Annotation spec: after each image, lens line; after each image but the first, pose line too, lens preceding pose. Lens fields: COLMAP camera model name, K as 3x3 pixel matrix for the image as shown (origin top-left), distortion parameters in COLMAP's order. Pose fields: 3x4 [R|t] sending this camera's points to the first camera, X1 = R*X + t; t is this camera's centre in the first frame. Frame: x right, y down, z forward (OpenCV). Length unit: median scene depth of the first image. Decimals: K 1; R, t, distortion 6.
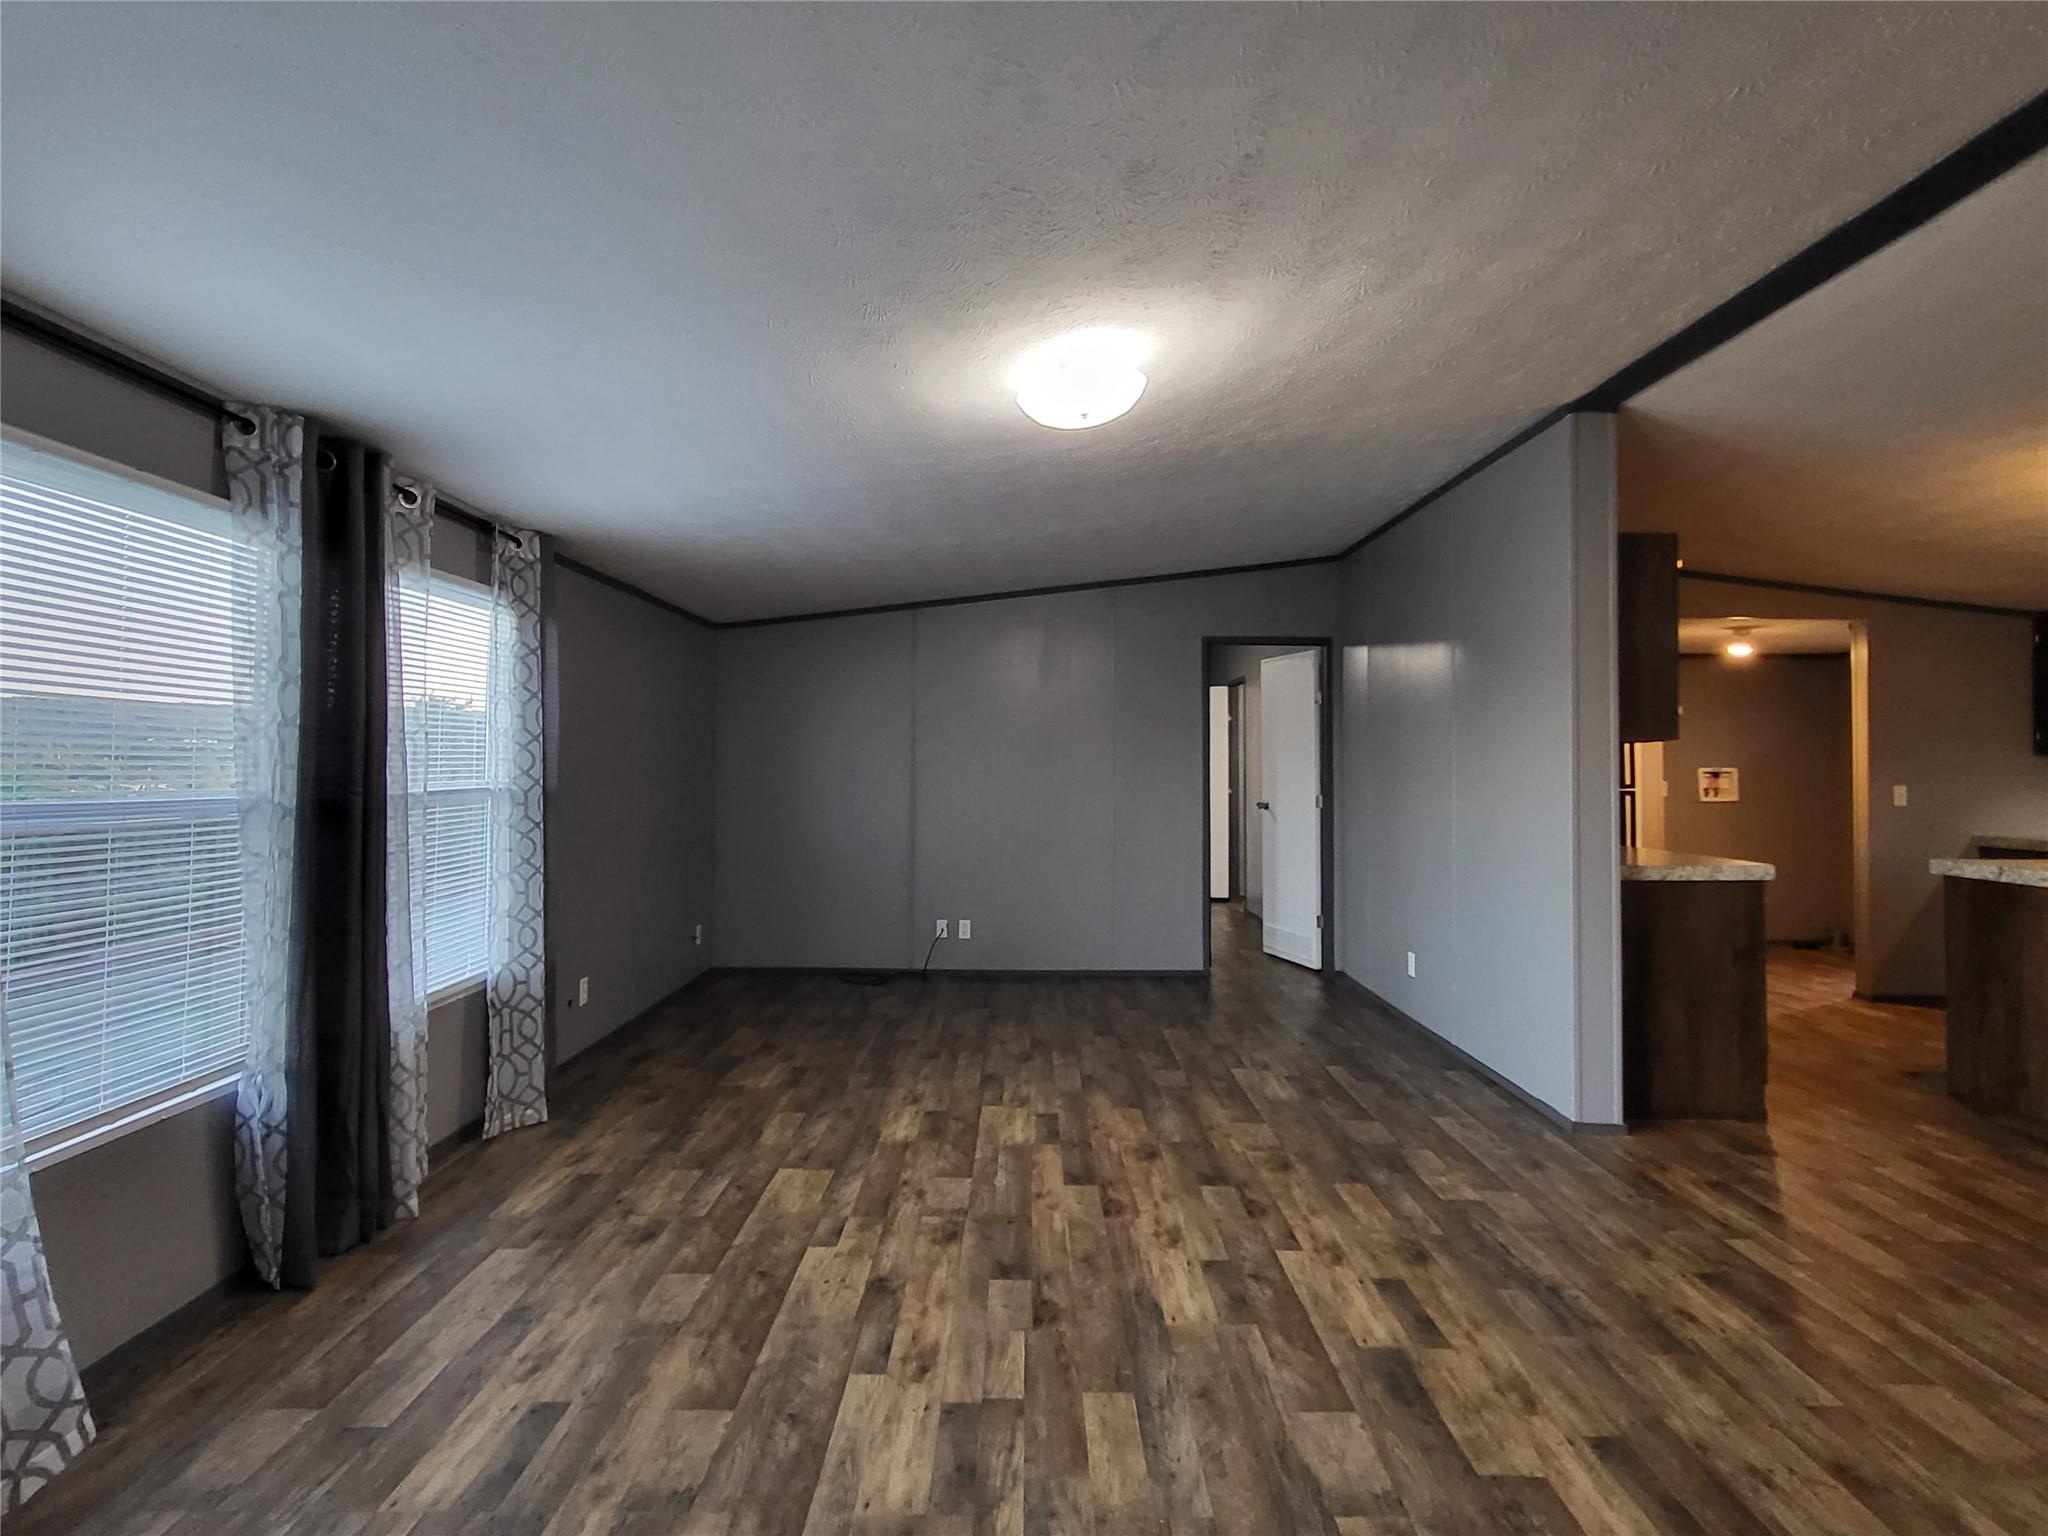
lens RADIAL K [[1093.6, 0, 1018.2], [0, 1093.6, 759.0], [0, 0, 1]] dist [0.004173, -0.004485]
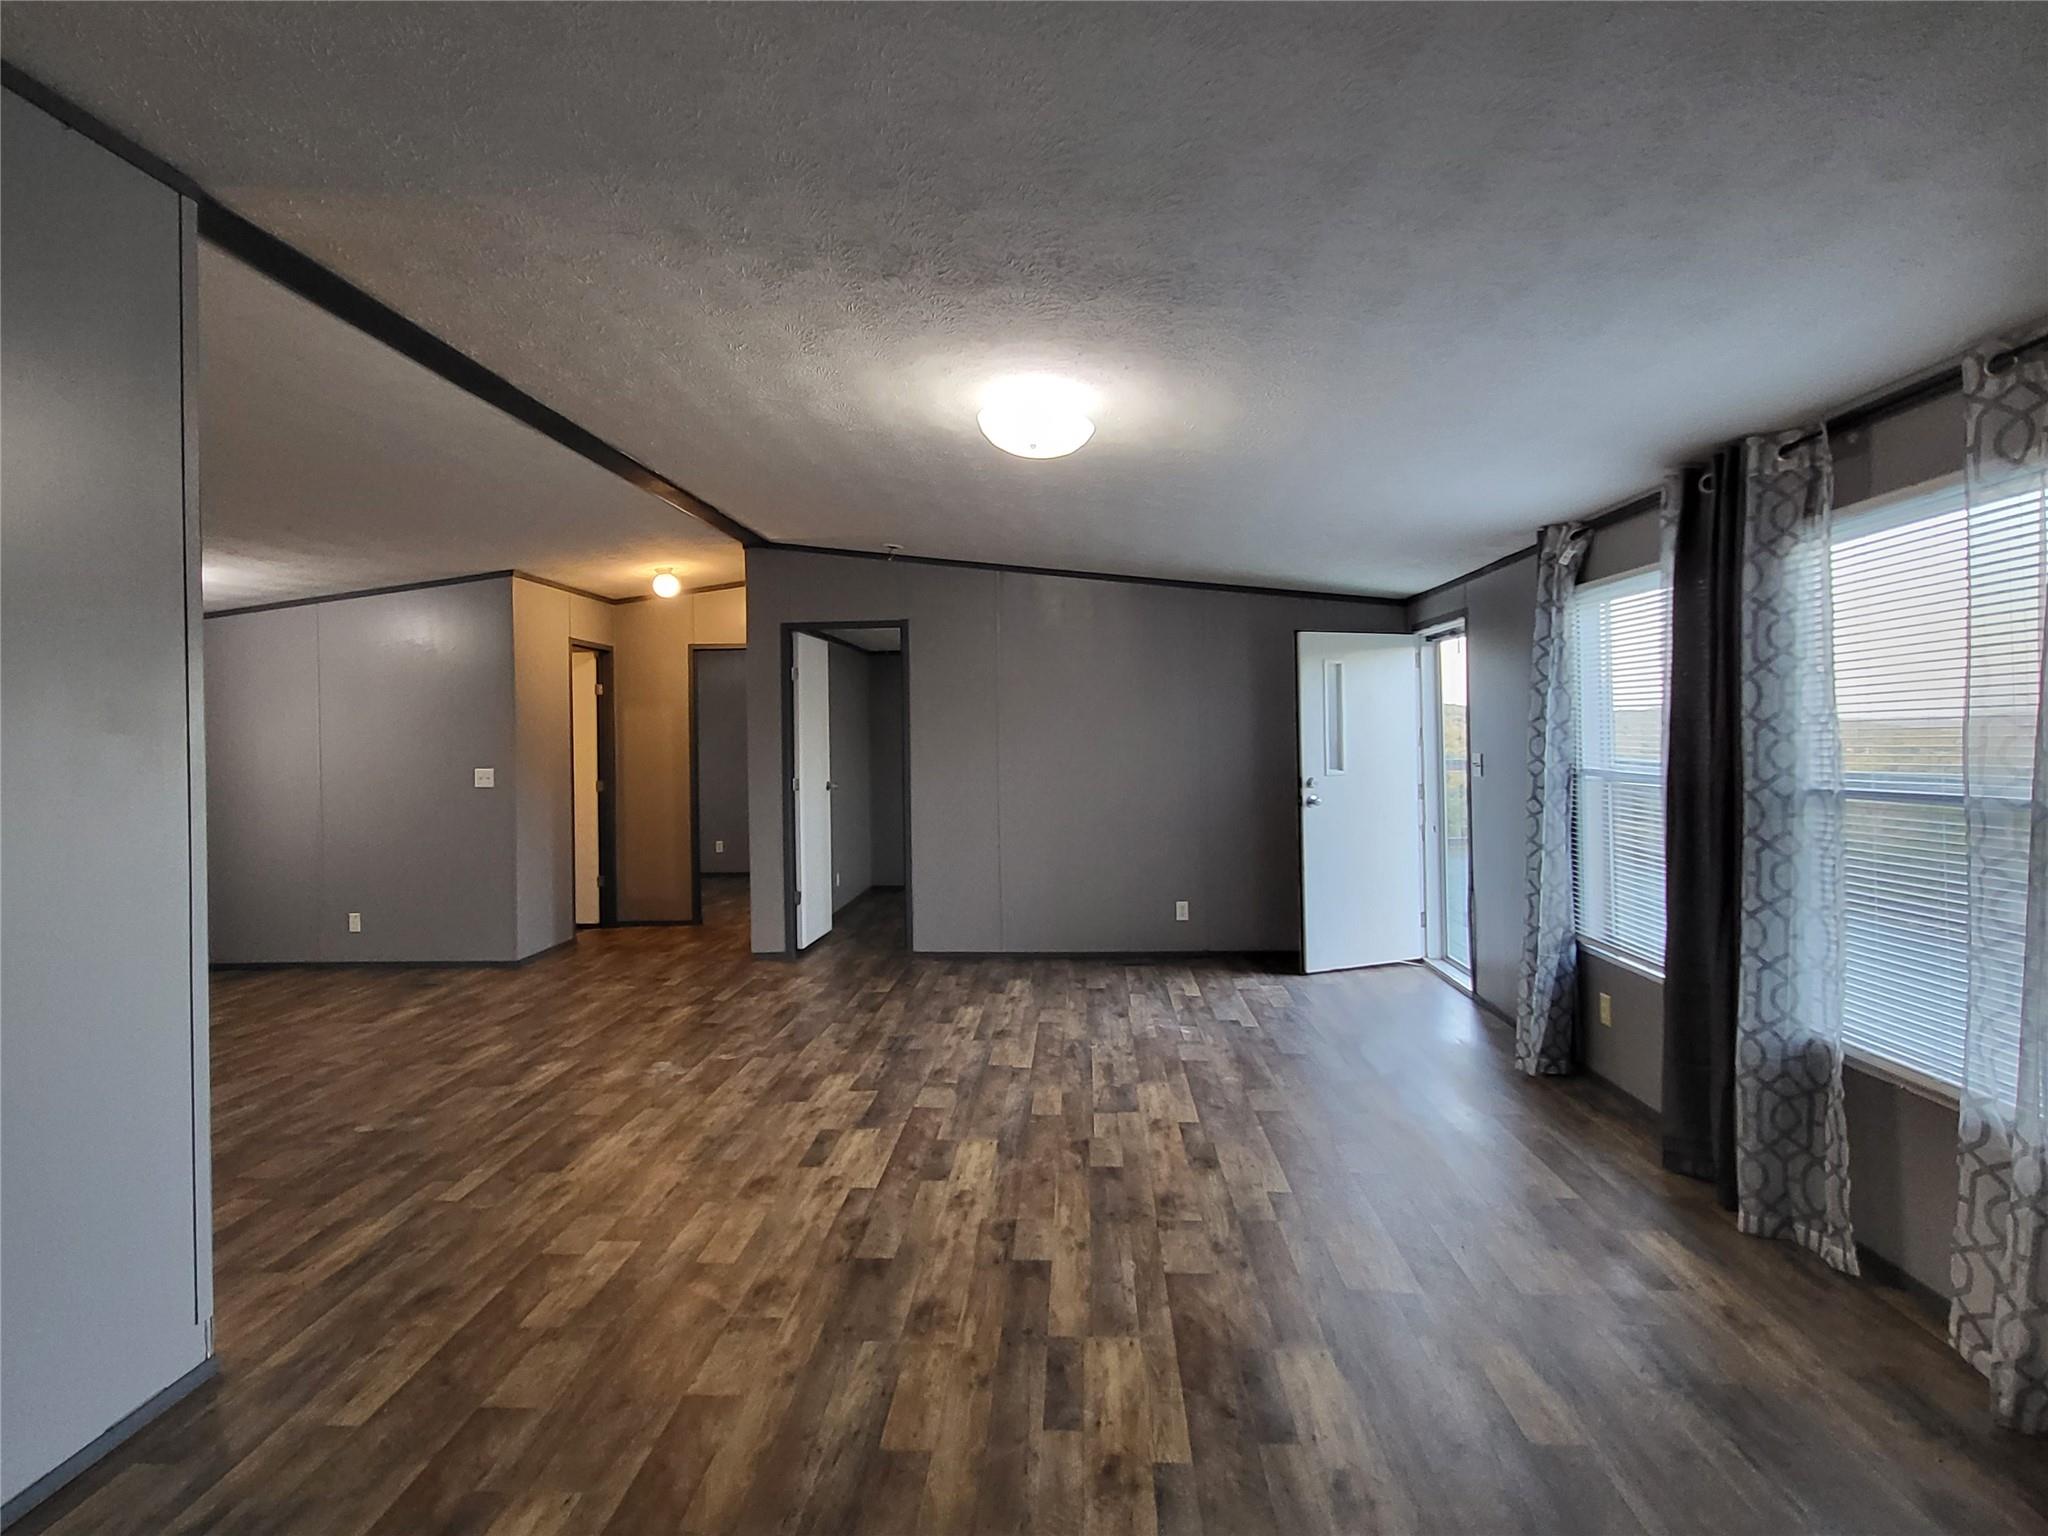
lens RADIAL K [[1093.6, 0, 1025.9], [0, 1093.6, 752.8], [0, 0, 1]] dist [0.004173, -0.004485]
pose [[-0.998979, 0.010294, 0.043996, 0.021872], [0.010734, 0.999894, 0.009791, -0.012205], [-0.043890, 0.010253, -0.998984, 1.915061]]
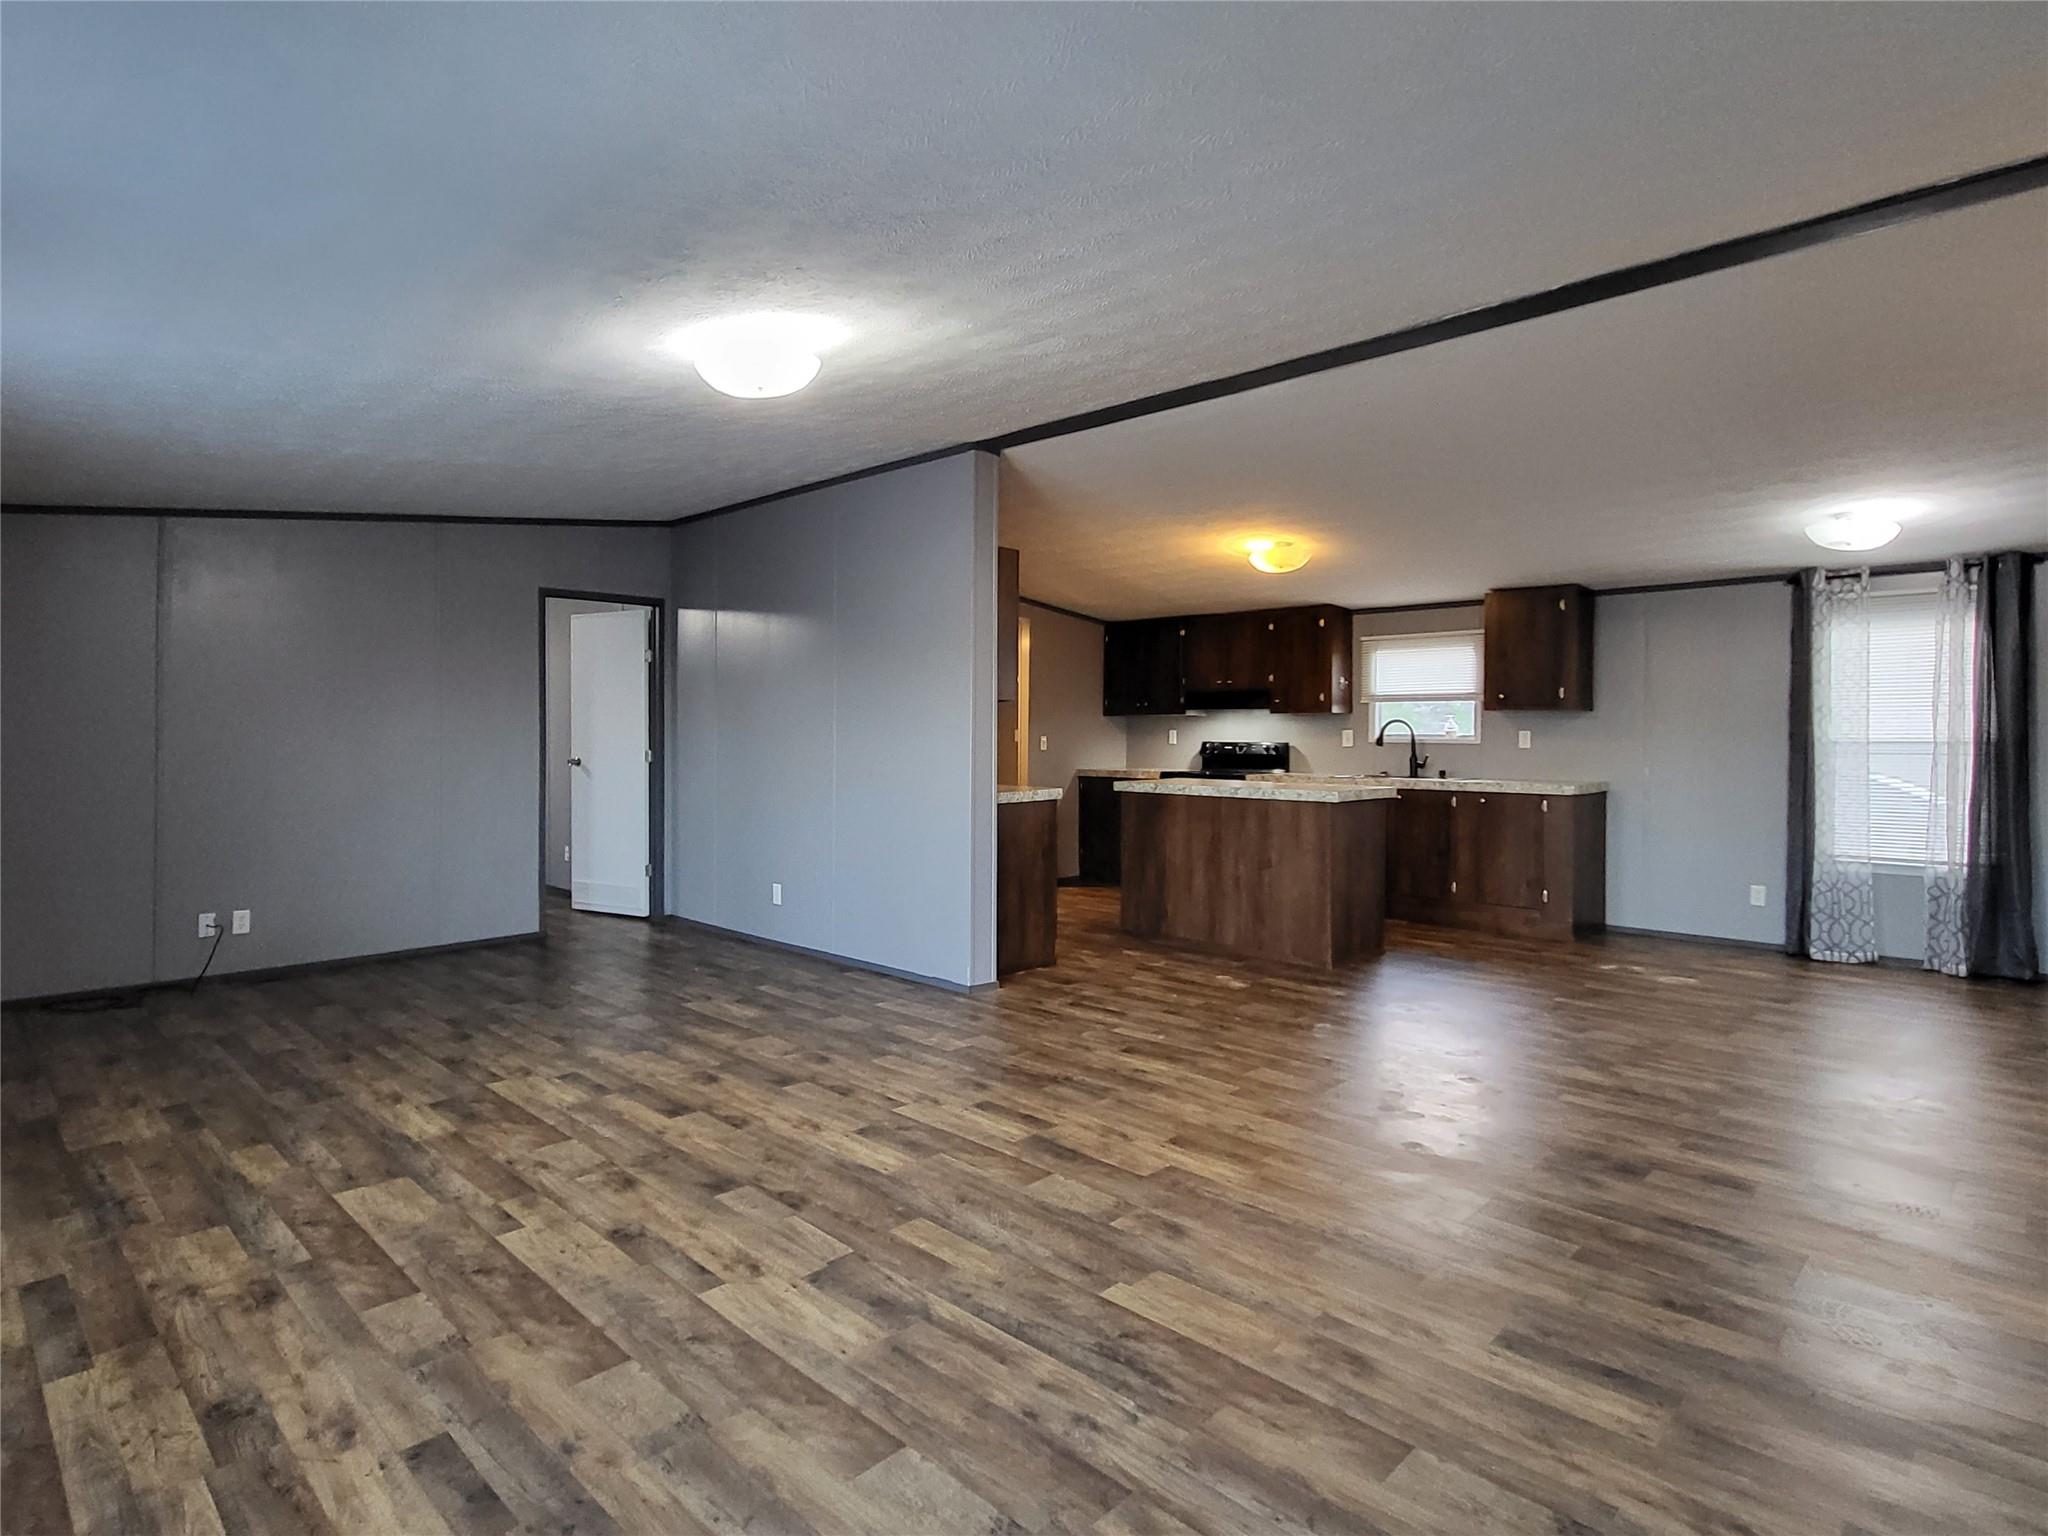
lens RADIAL K [[1093.6, 0, 1021.5], [0, 1093.6, 758.7], [0, 0, 1]] dist [0.004173, -0.004485]
pose [[0.690296, -0.022550, 0.723175, -0.491233], [-0.002936, 0.999419, 0.033966, 0.010648], [-0.723521, -0.025570, 0.689829, 0.050141]]
